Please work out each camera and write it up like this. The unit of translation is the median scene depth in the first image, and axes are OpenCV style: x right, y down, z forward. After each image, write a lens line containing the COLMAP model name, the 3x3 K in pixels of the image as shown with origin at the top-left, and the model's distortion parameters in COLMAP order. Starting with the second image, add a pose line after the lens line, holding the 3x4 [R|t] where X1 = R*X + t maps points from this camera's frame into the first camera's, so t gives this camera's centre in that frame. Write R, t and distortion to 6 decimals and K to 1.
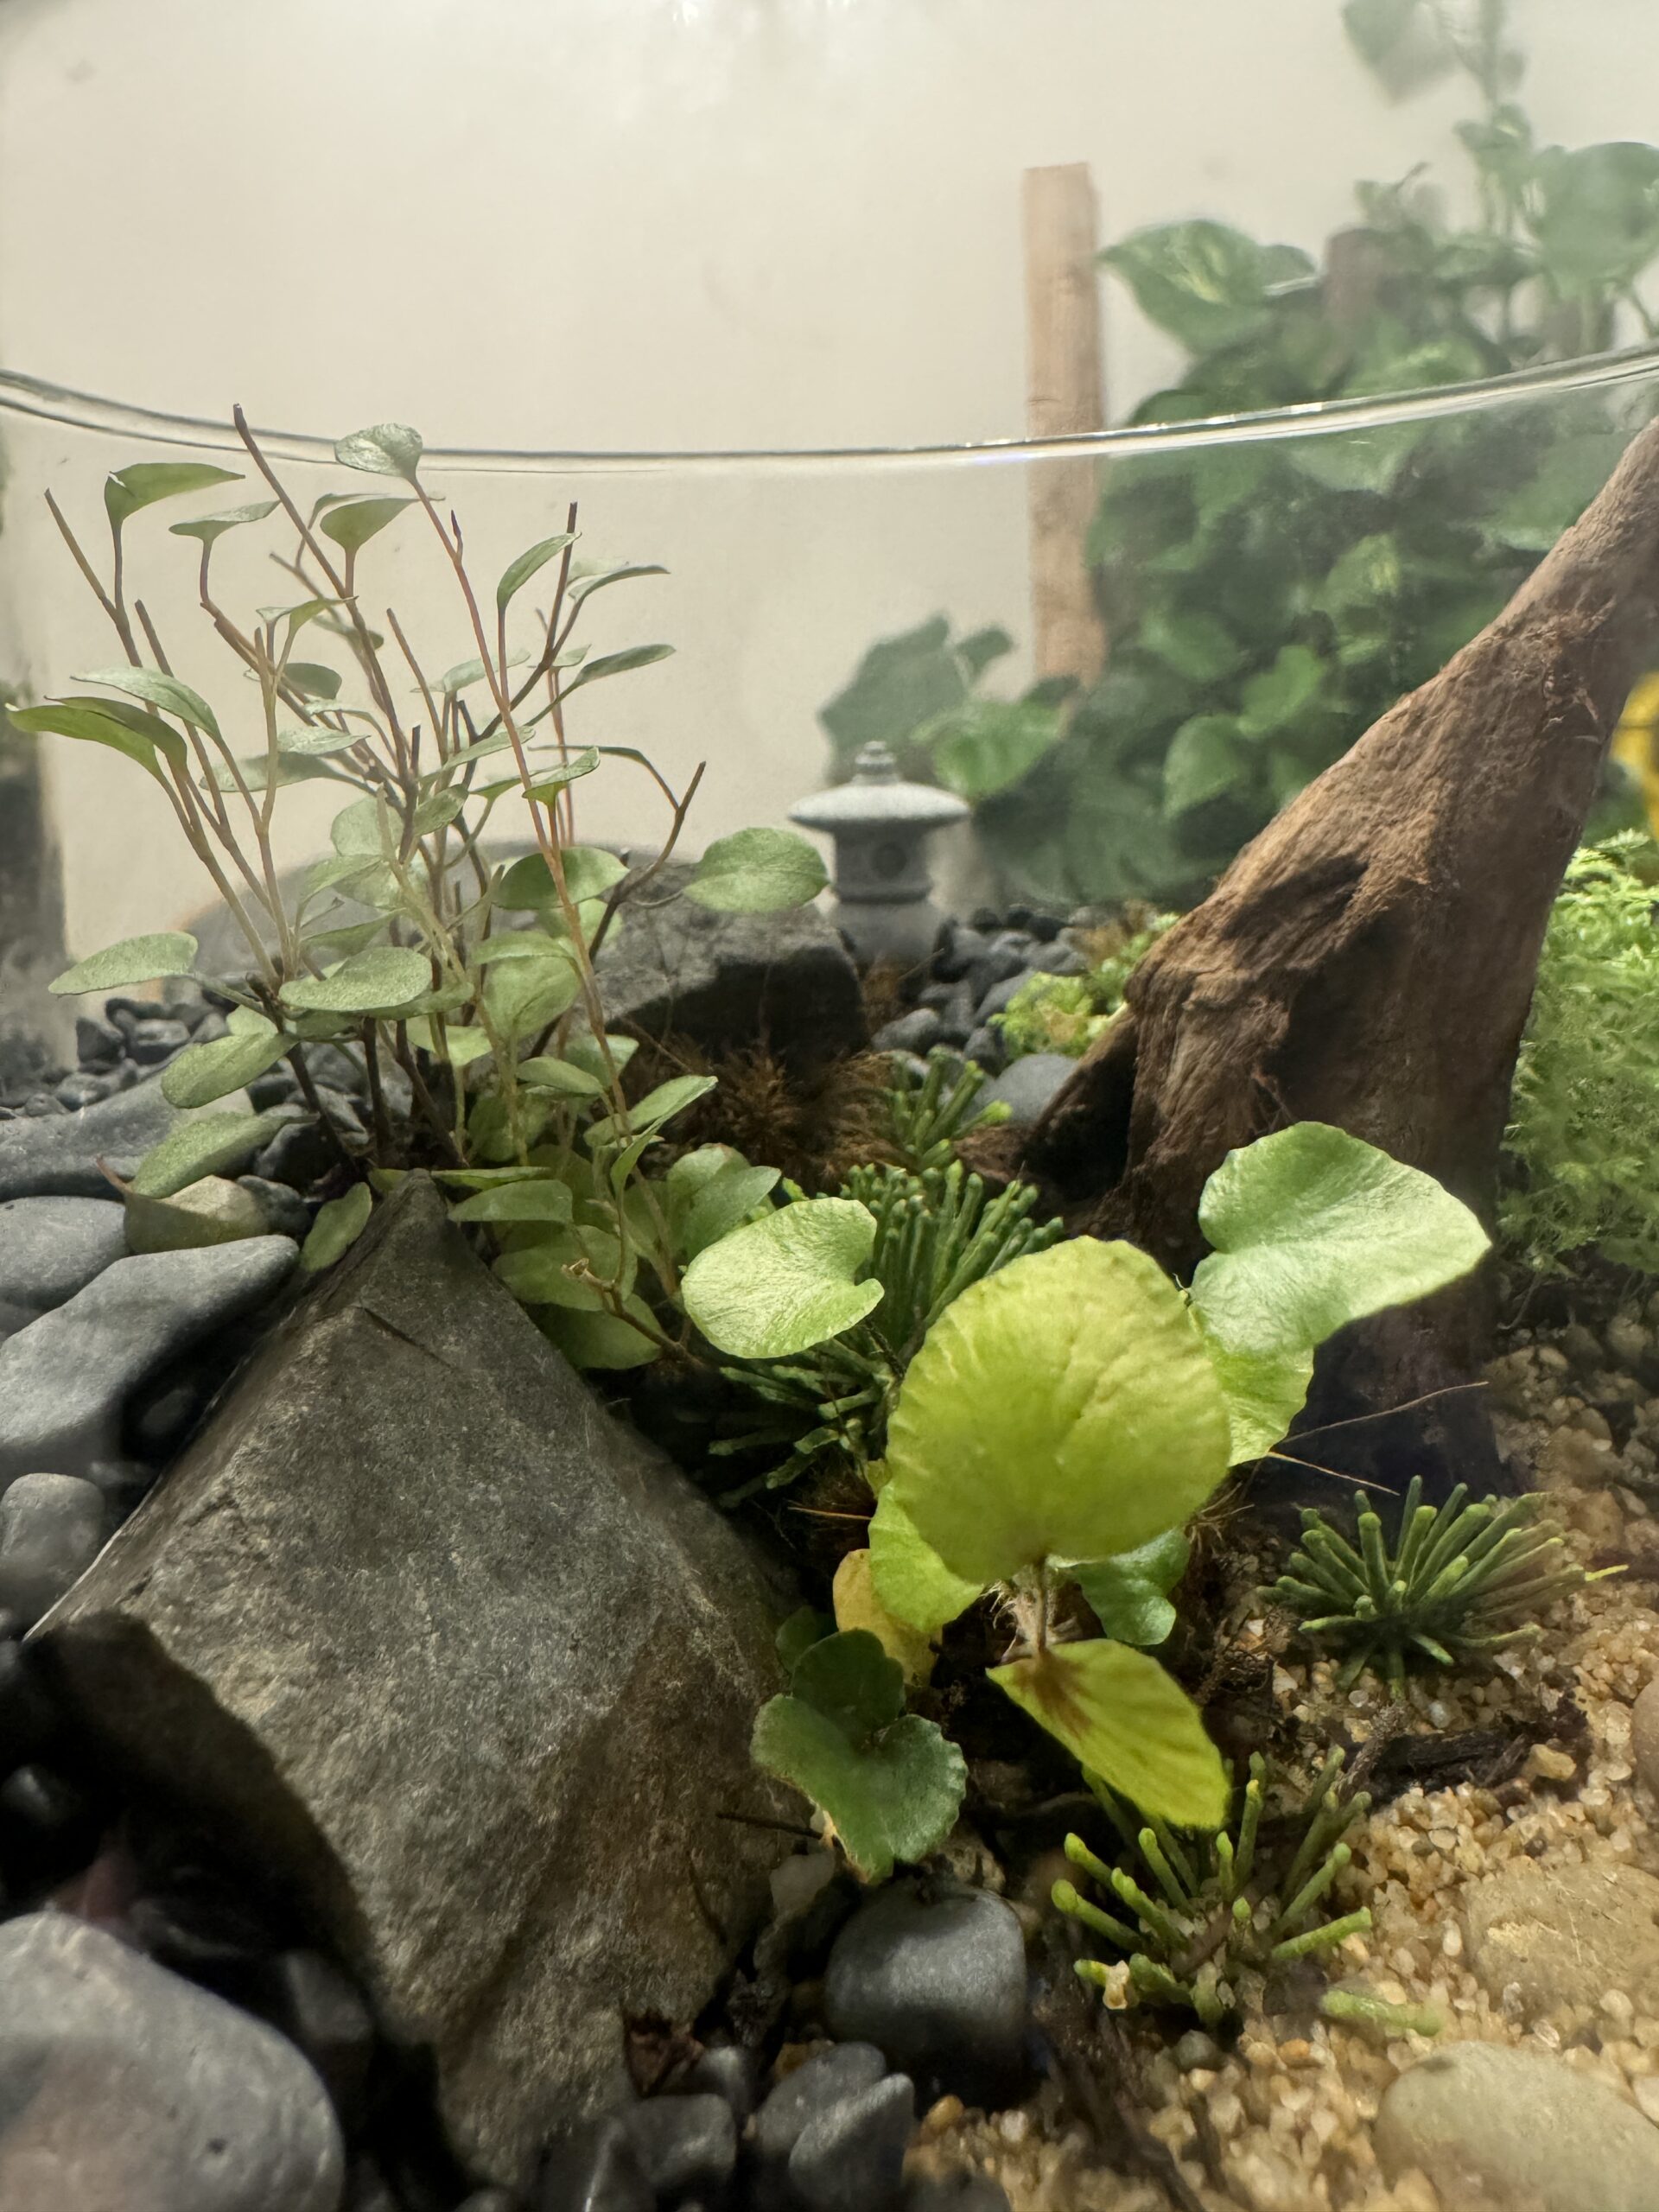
lens RADIAL K [[1594.2, 0, 858.2], [0, 1594.2, 974.5], [0, 0, 1]] dist [-0.017238, 0.004596]
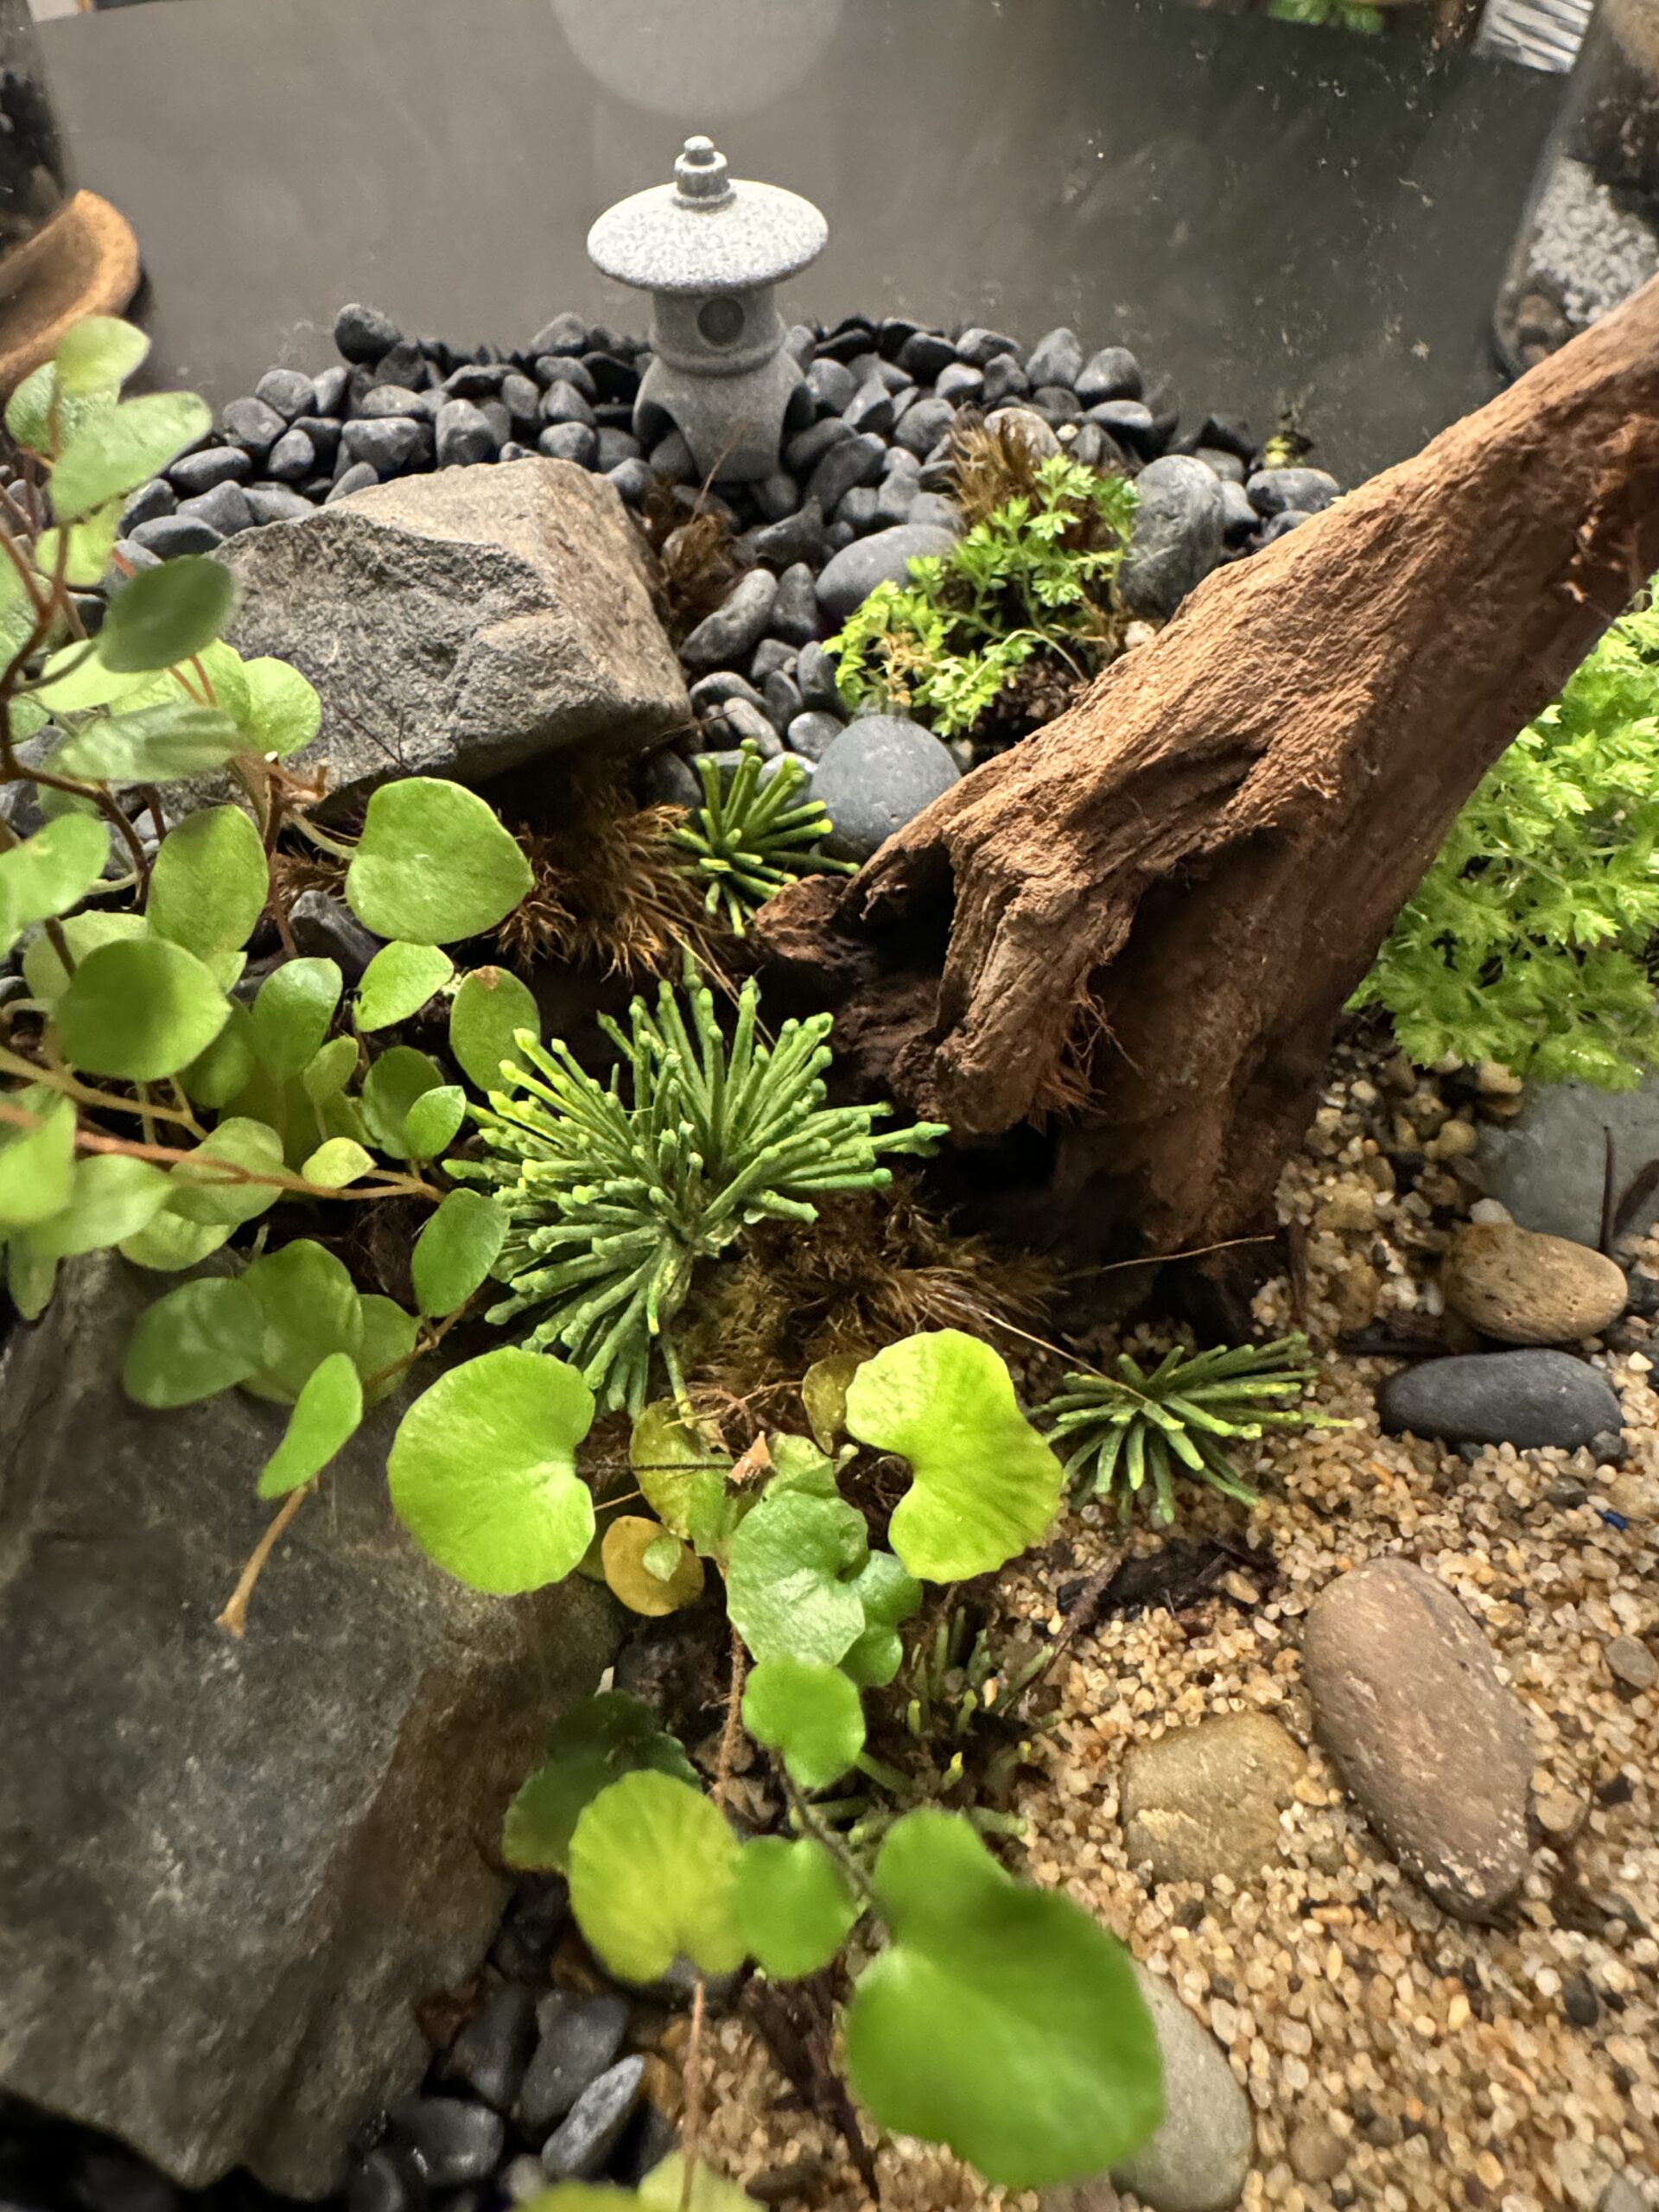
lens RADIAL K [[1401.9, 0, 829.5], [0, 1401.9, 1106.0], [0, 0, 1]] dist [0.007197, 0.002730]
pose [[0.999813, -0.002714, 0.019124, 0.098379], [-0.010483, 0.755341, 0.655248, -0.377851], [-0.016223, -0.655326, 0.755172, 0.385710]]
